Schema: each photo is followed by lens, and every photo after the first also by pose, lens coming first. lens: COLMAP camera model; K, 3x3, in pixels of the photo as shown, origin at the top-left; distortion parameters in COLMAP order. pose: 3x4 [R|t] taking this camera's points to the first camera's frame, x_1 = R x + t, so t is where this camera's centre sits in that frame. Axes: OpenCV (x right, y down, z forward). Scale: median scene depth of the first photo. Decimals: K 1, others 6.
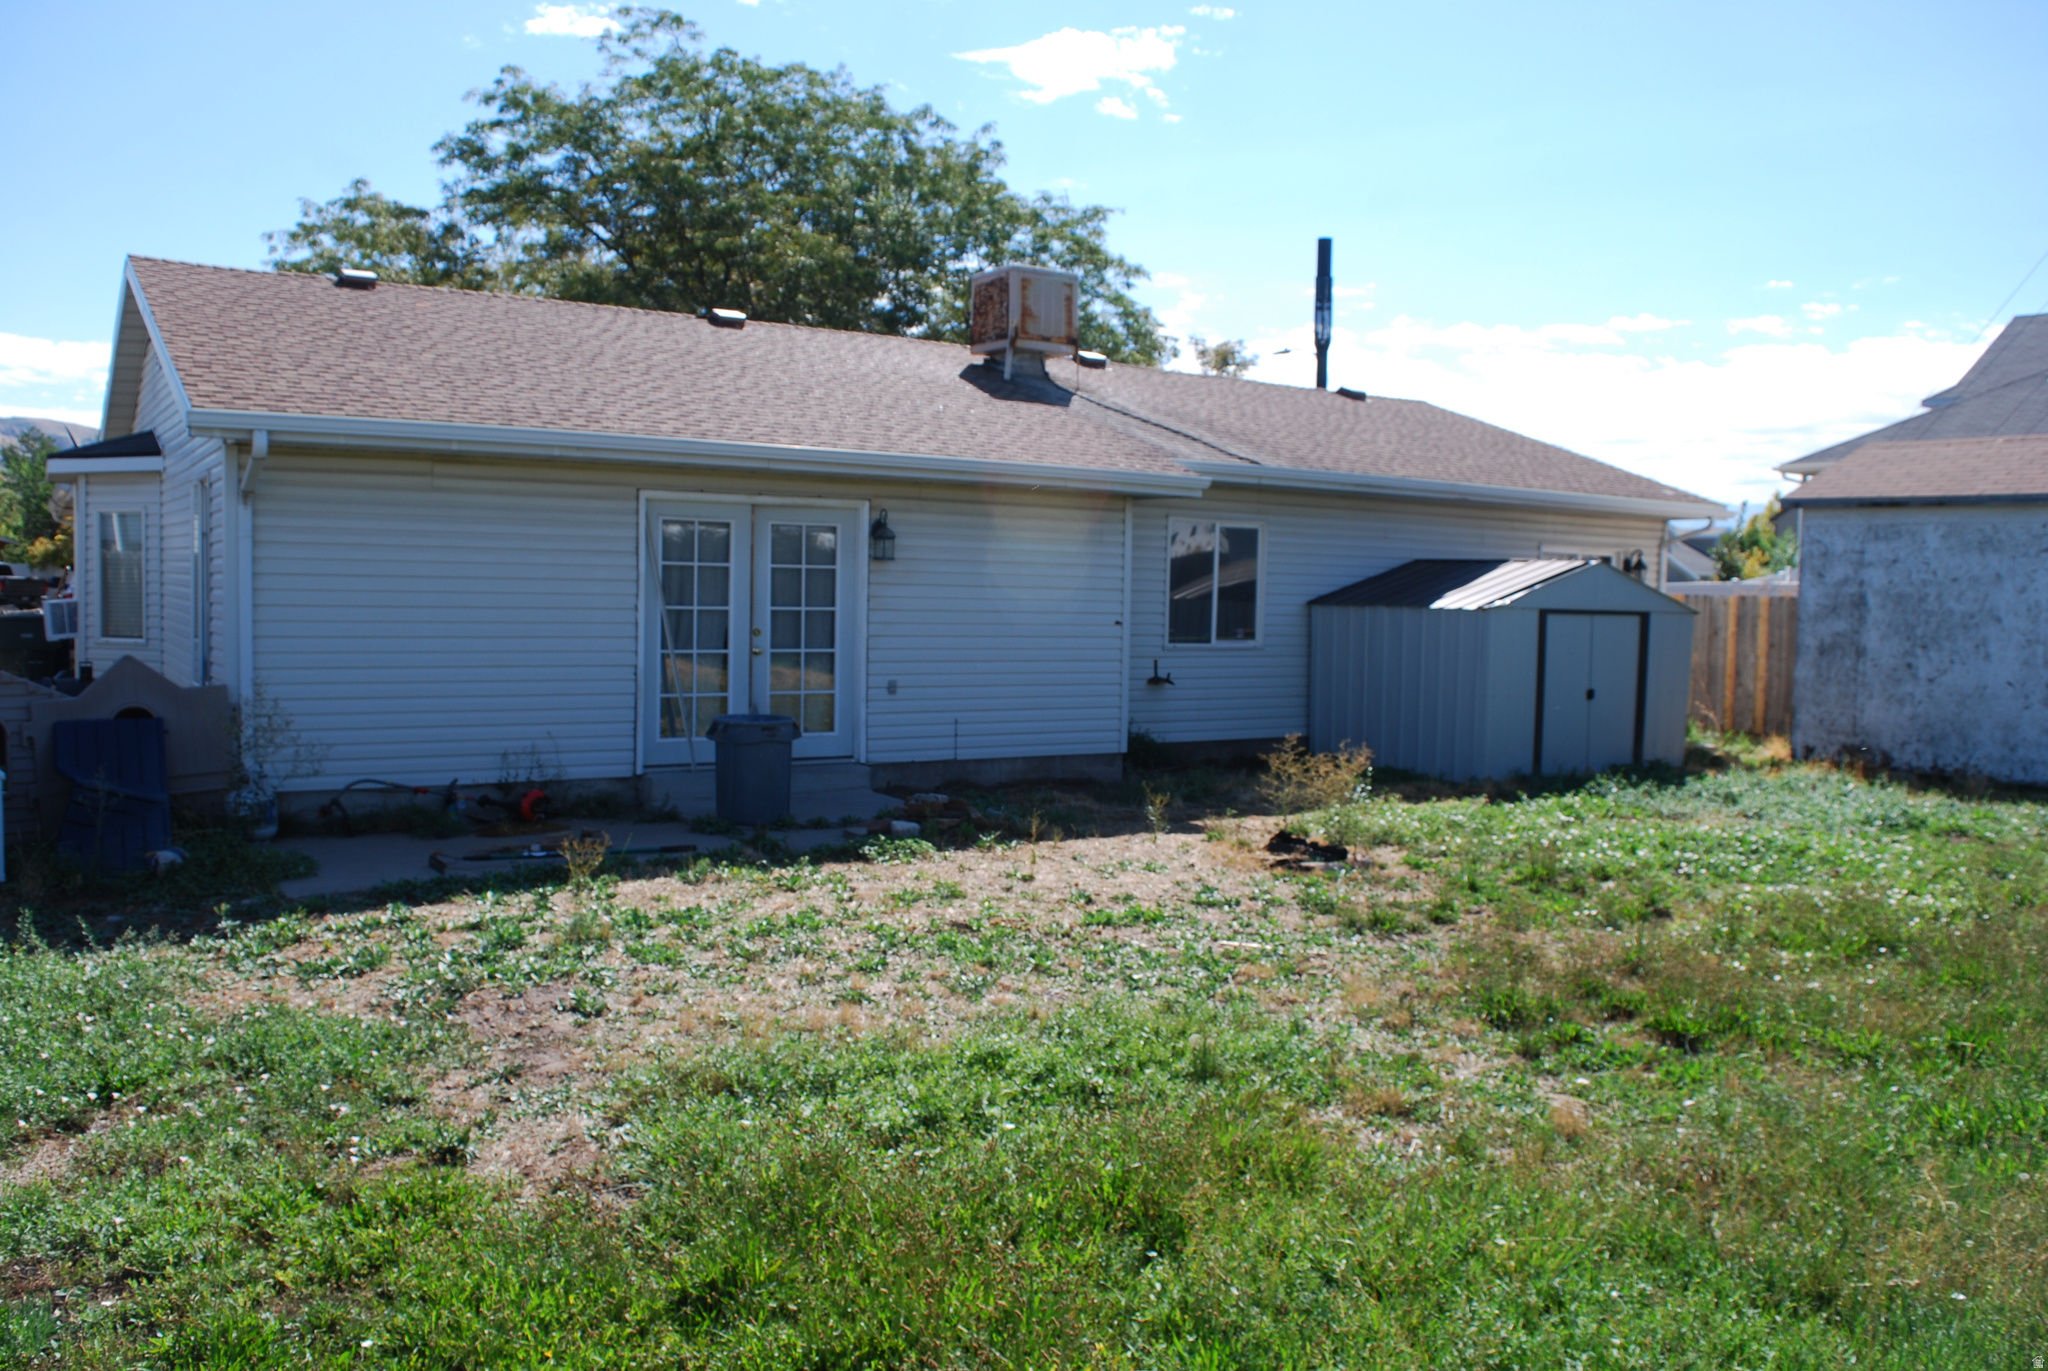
lens RADIAL K [[1611.6, 0, 1015.5], [0, 1611.6, 677.8], [0, 0, 1]] dist [-0.075271, 0.011717]
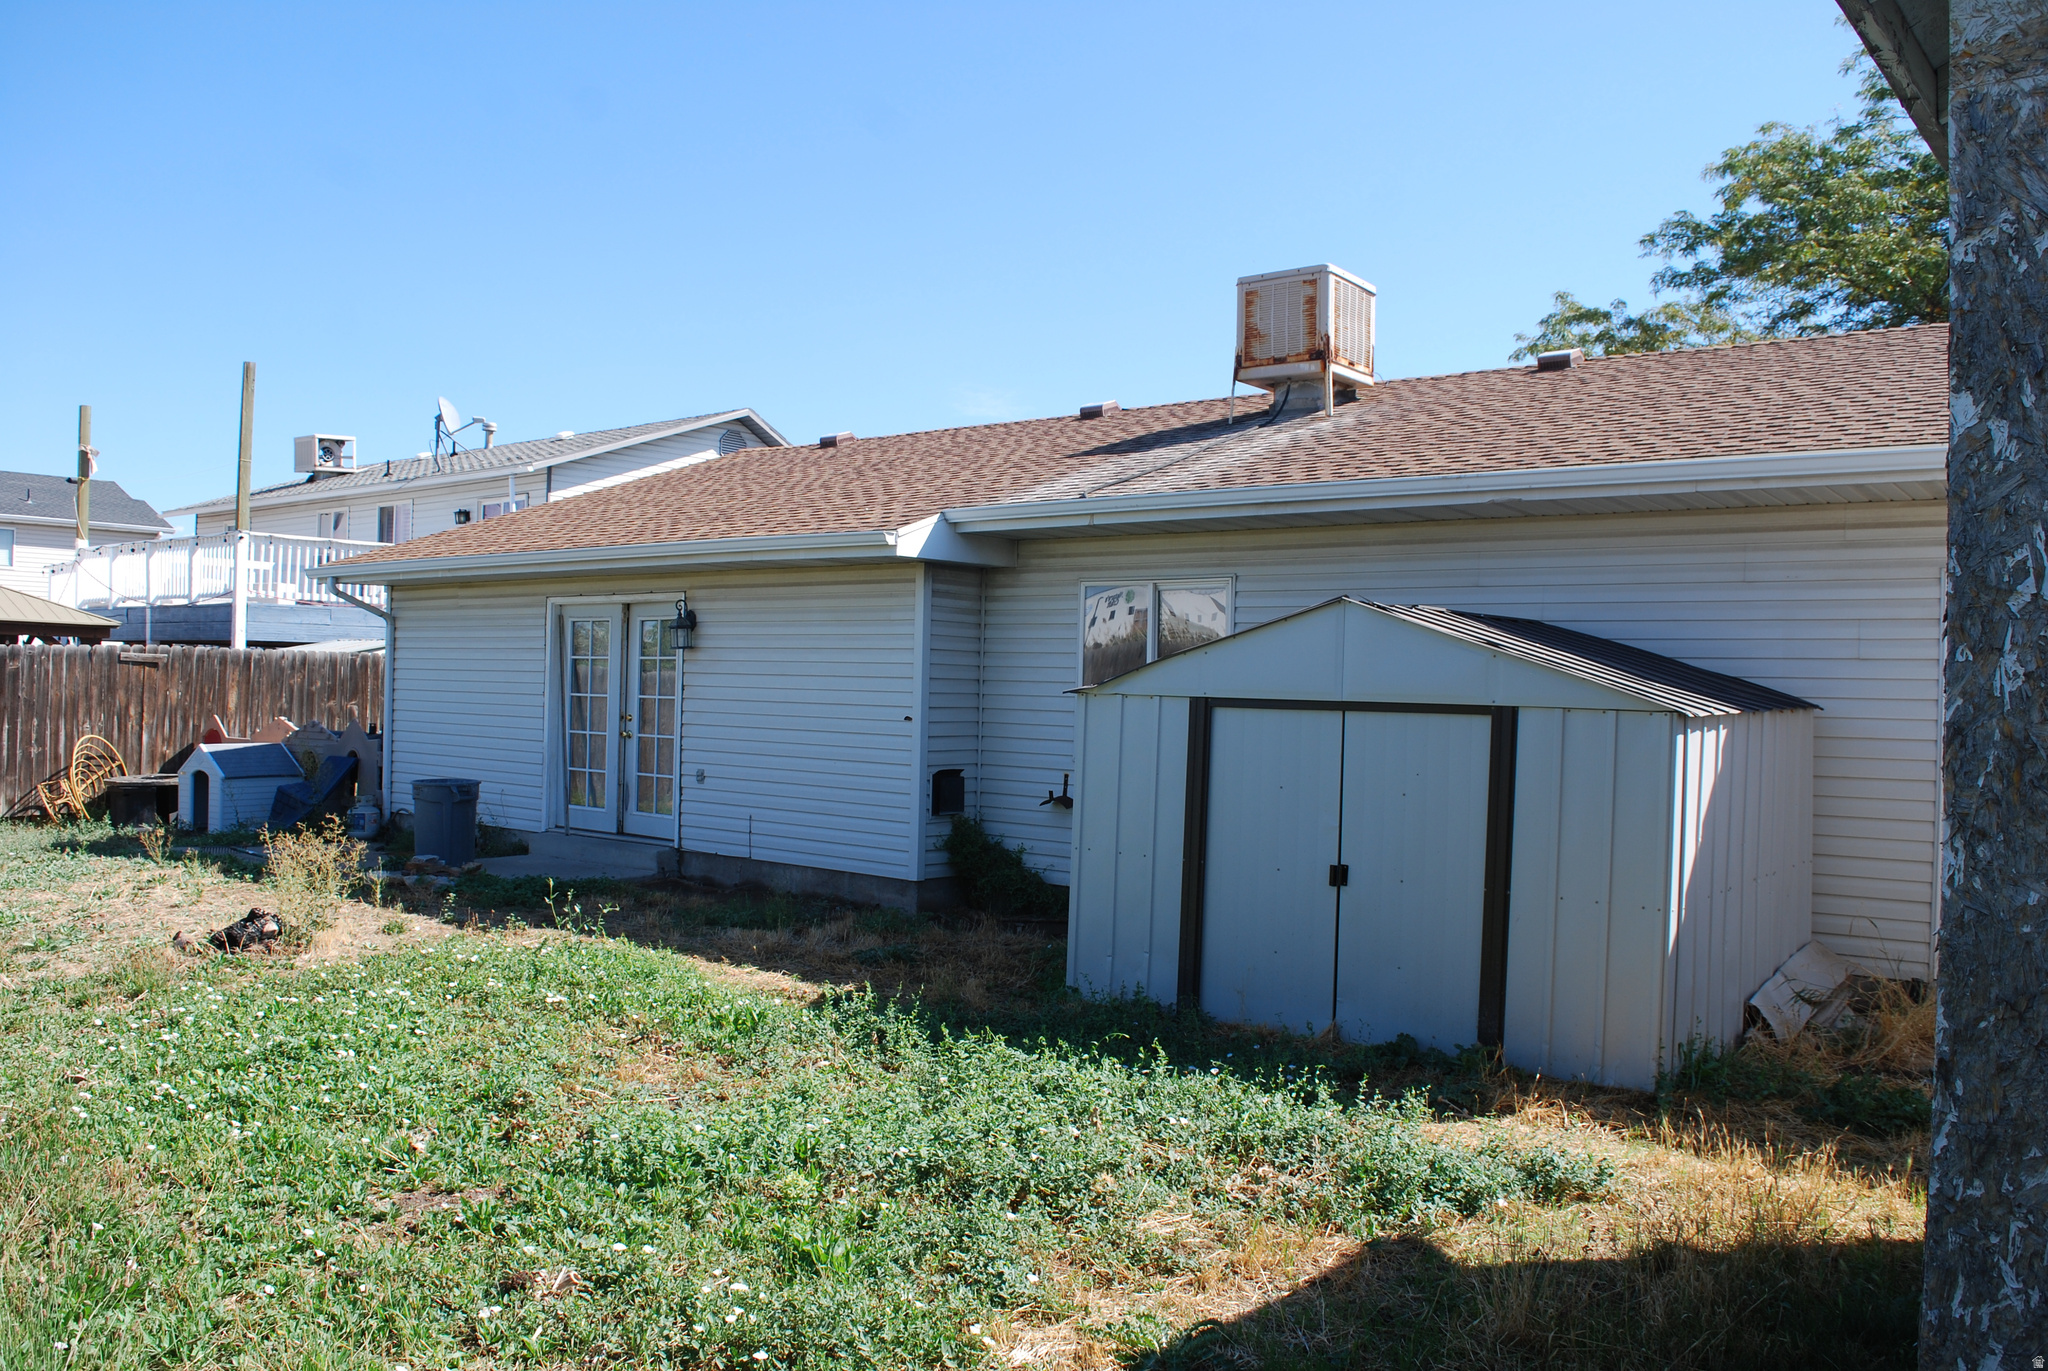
lens RADIAL K [[1611.6, 0, 1015.5], [0, 1611.6, 677.8], [0, 0, 1]] dist [-0.075271, 0.011717]
pose [[0.300136, -0.021228, -0.953660, 0.849117], [-0.069559, 0.996604, -0.044076, -0.022382], [0.951357, 0.079565, 0.297640, 0.805868]]
